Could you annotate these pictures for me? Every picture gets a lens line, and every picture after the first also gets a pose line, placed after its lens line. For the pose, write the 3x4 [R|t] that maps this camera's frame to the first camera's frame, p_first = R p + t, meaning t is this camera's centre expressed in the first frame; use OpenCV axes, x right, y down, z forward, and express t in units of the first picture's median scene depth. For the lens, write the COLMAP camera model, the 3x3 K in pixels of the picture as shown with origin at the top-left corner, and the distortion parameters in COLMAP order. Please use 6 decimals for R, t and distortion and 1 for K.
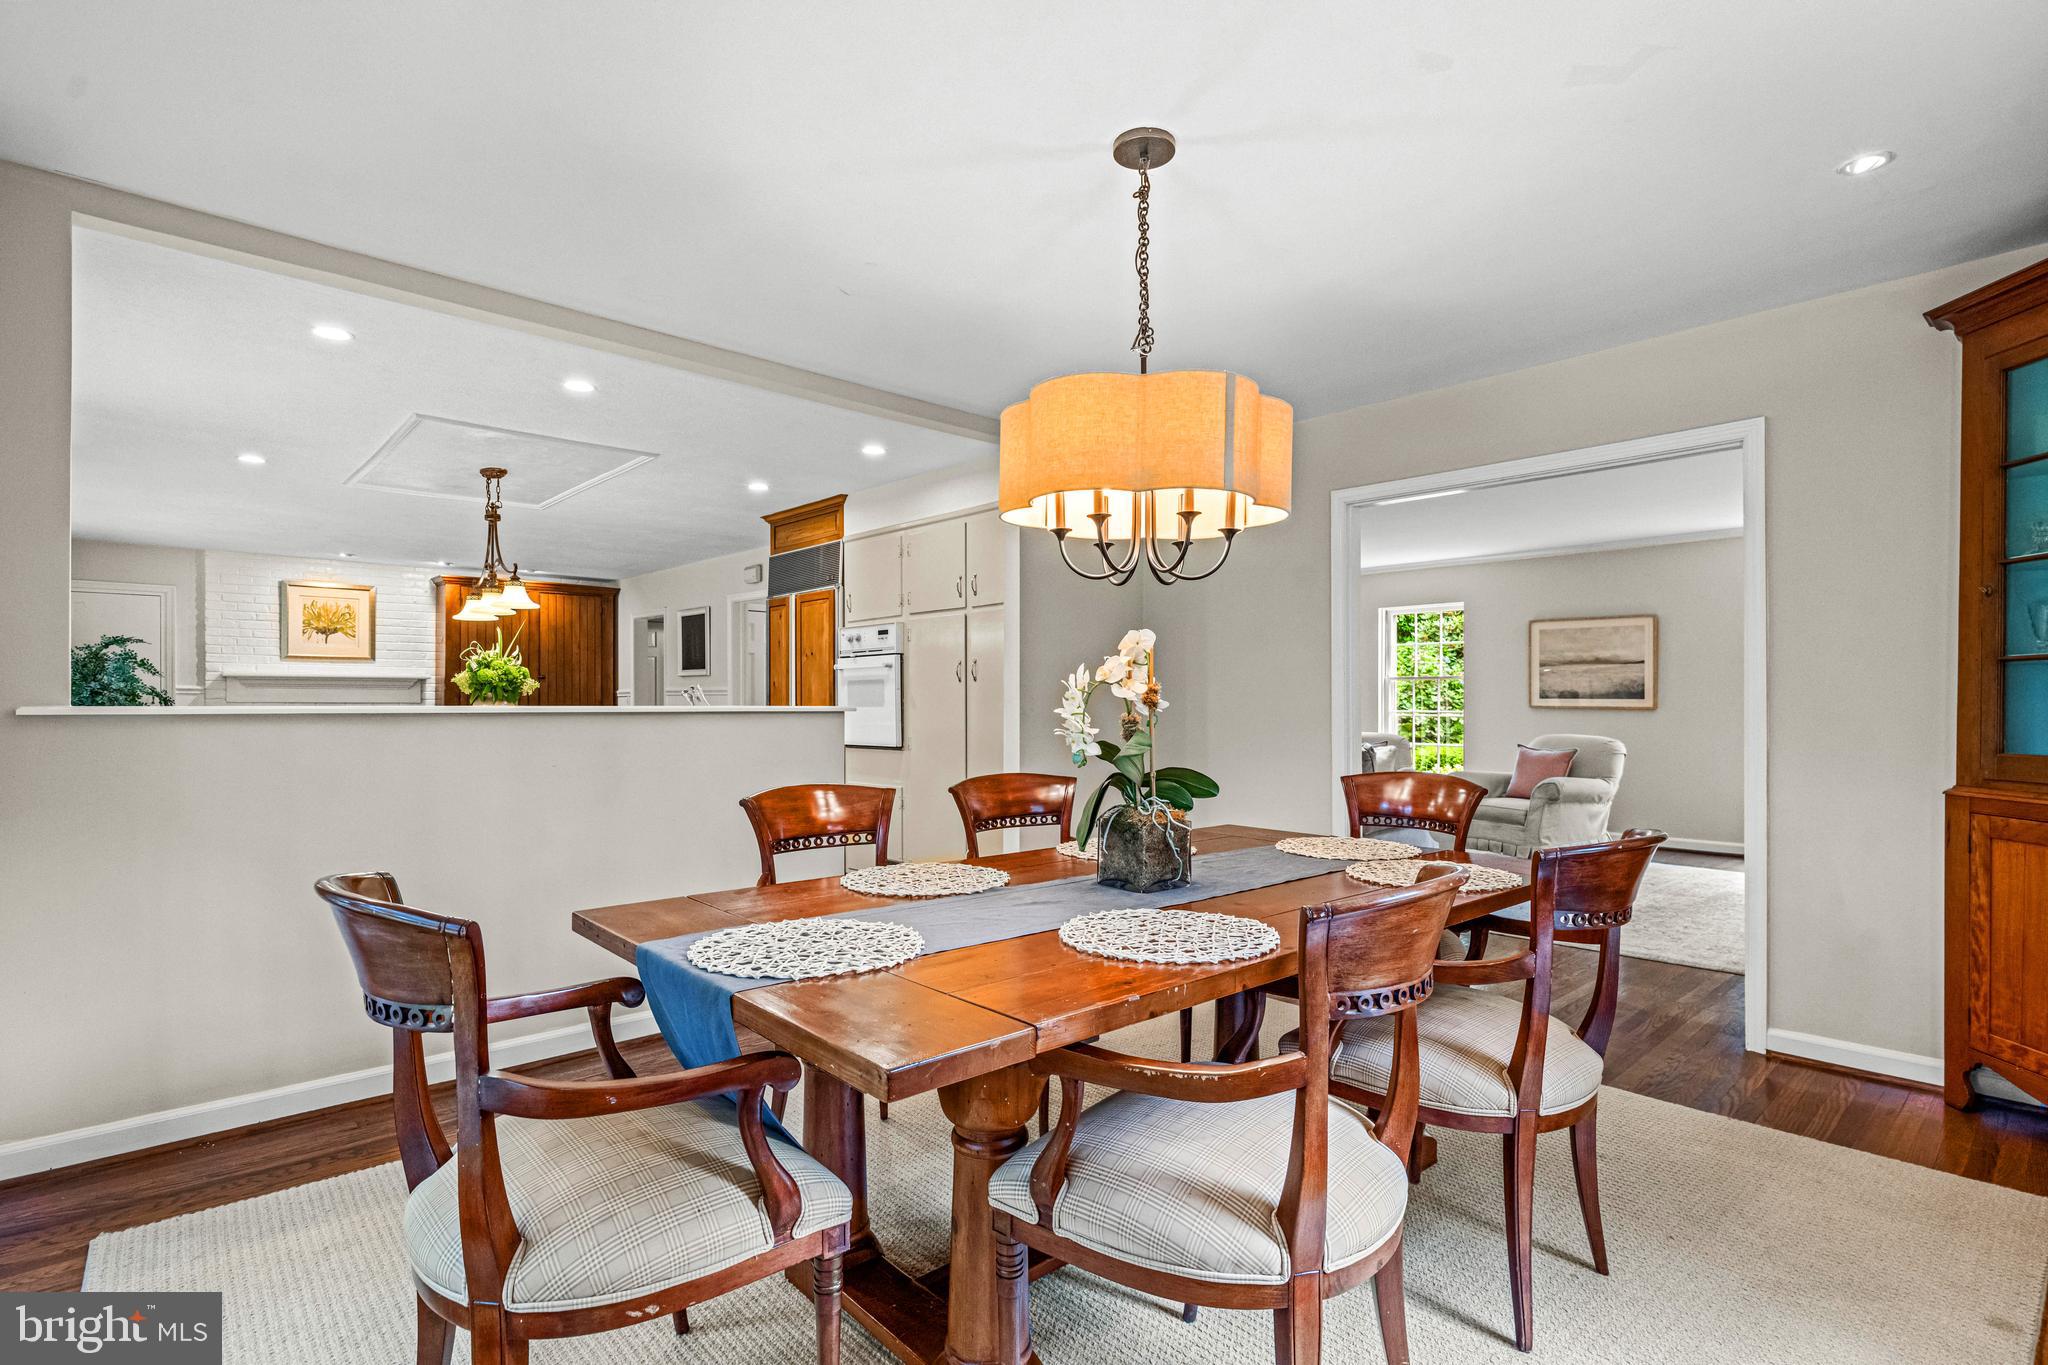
lens RADIAL K [[1024.2, 0, 1030.6], [0, 1024.2, 677.9], [0, 0, 1]] dist [-0.000156, 0.000406]
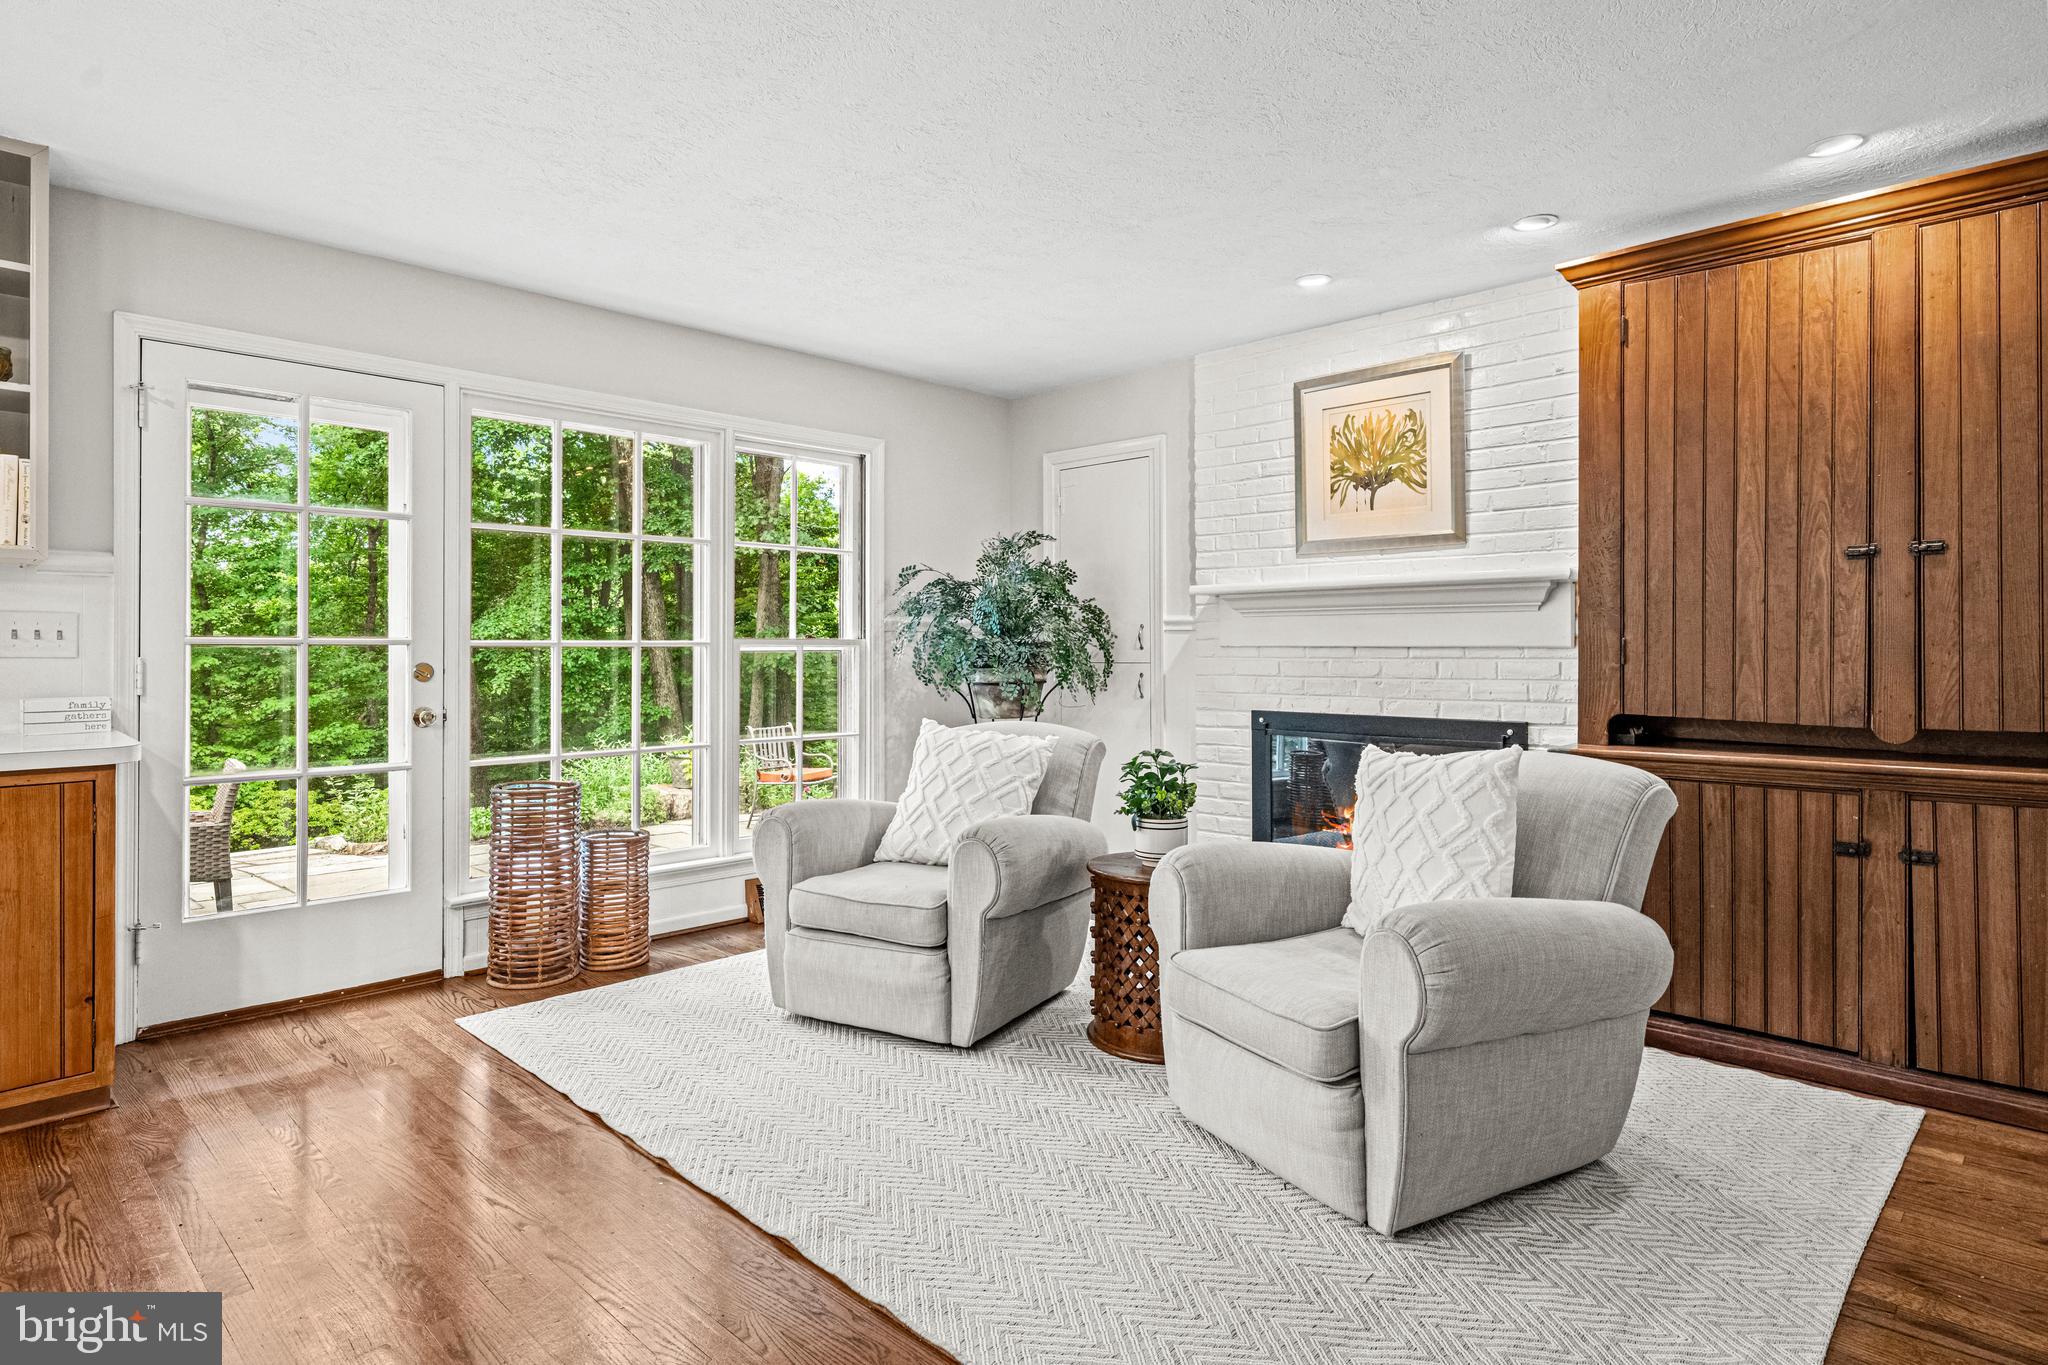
lens RADIAL K [[1107.9, 0, 1021.9], [0, 1107.9, 635.6], [0, 0, 1]] dist [0.000464, -0.000231]
pose [[0.050135, -0.009132, -0.998701, -0.236652], [0.028552, 0.999563, -0.007706, 0.019429], [0.998334, -0.028129, 0.050374, 0.853840]]
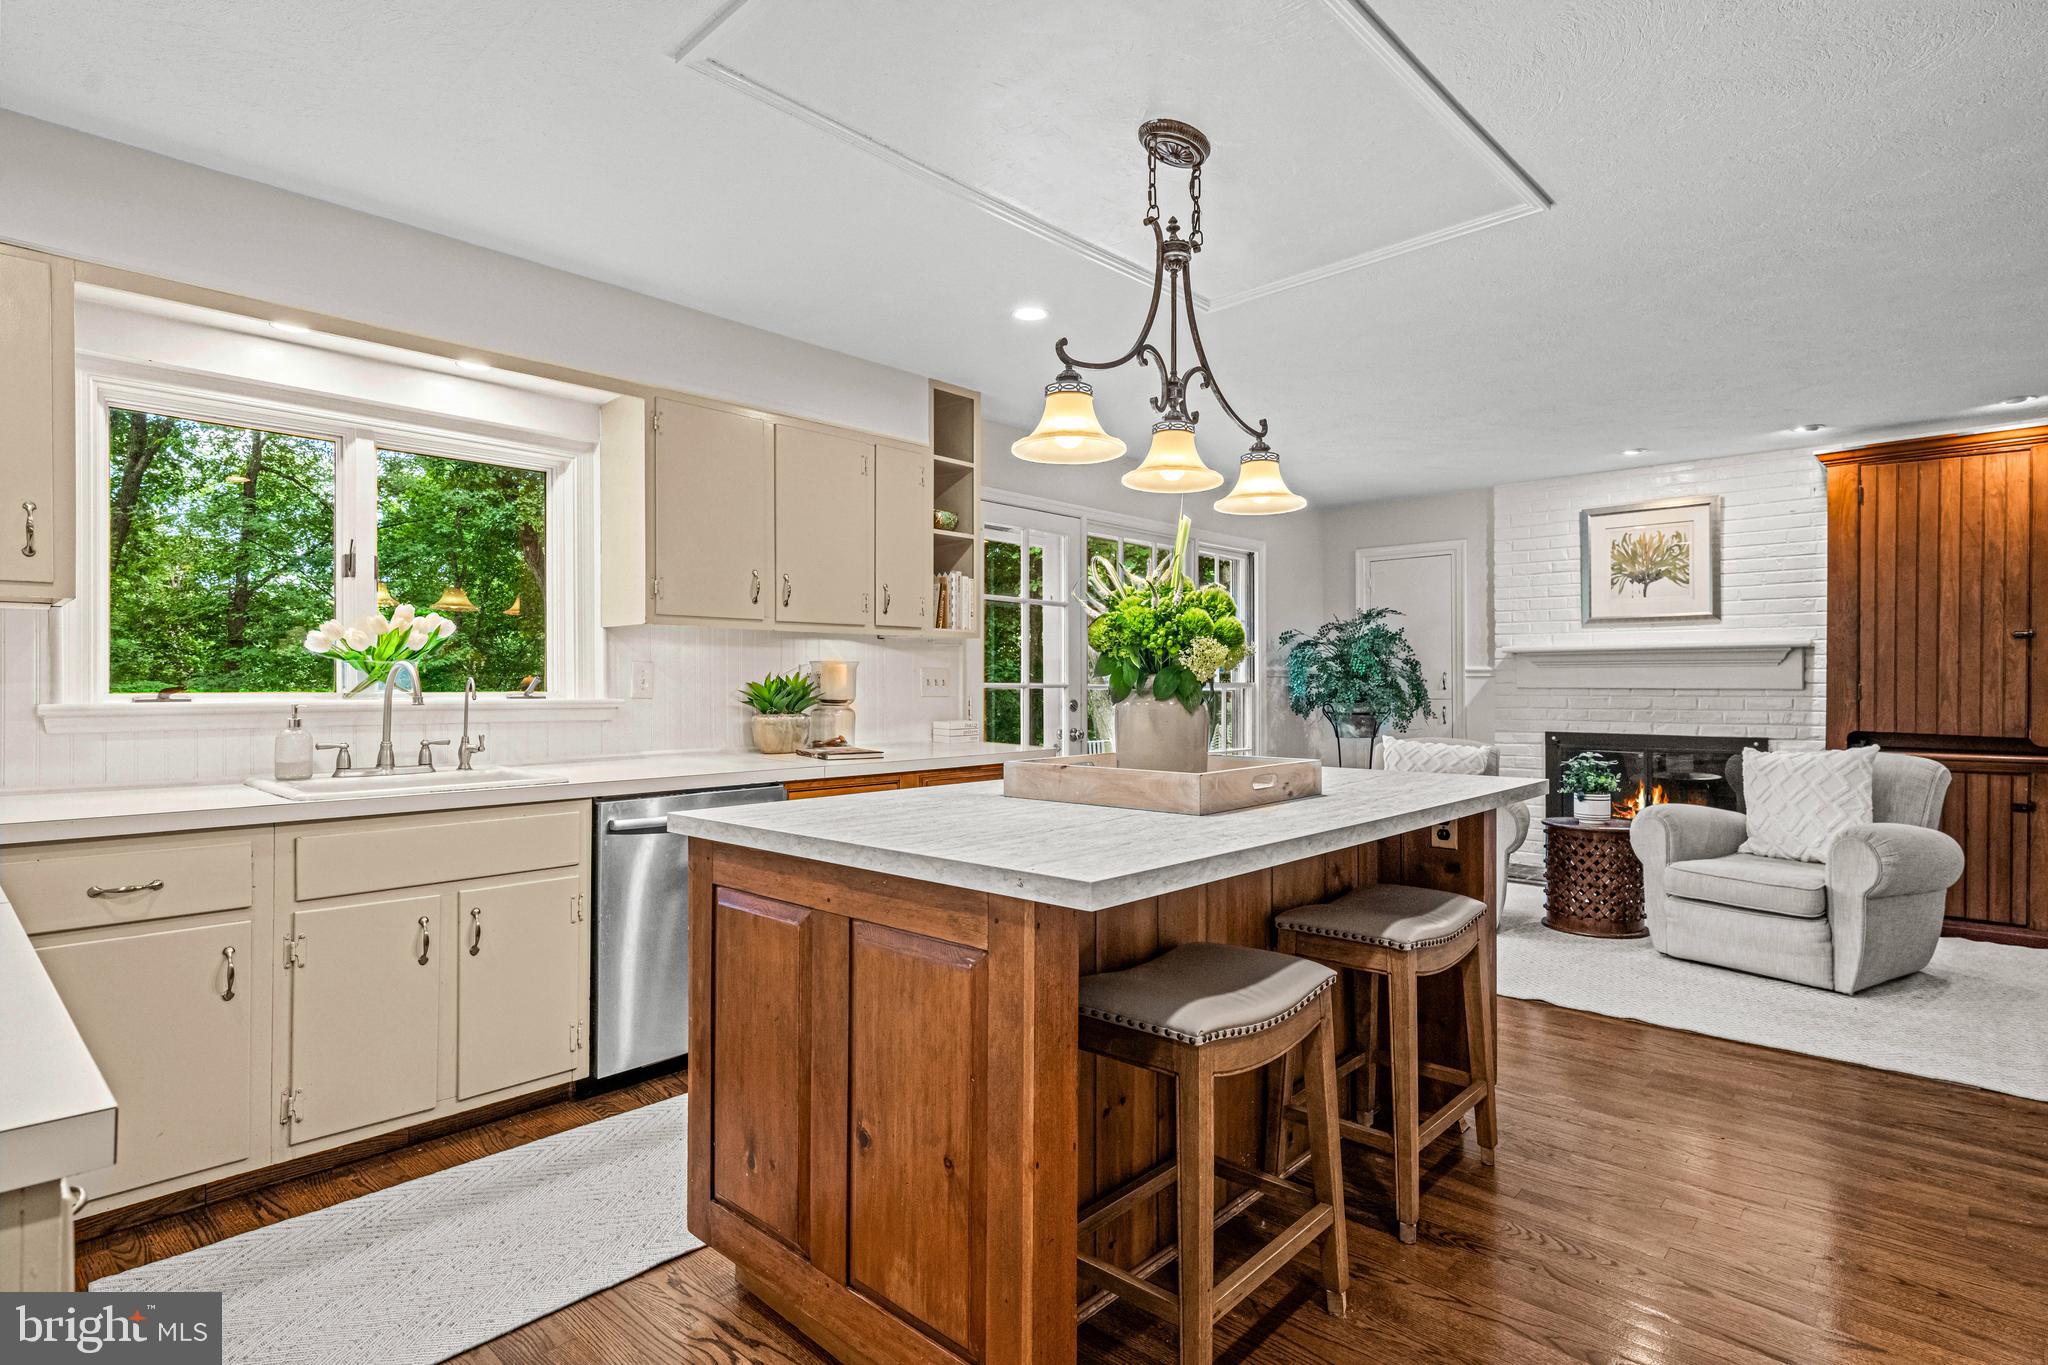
lens RADIAL K [[1024.2, 0, 1030.6], [0, 1024.2, 677.9], [0, 0, 1]] dist [-0.000156, 0.000406]
pose [[0.080158, -0.004255, -0.996773, -0.076891], [0.028085, 0.999604, -0.002008, 0.008112], [0.996386, -0.027834, 0.080245, 0.577771]]
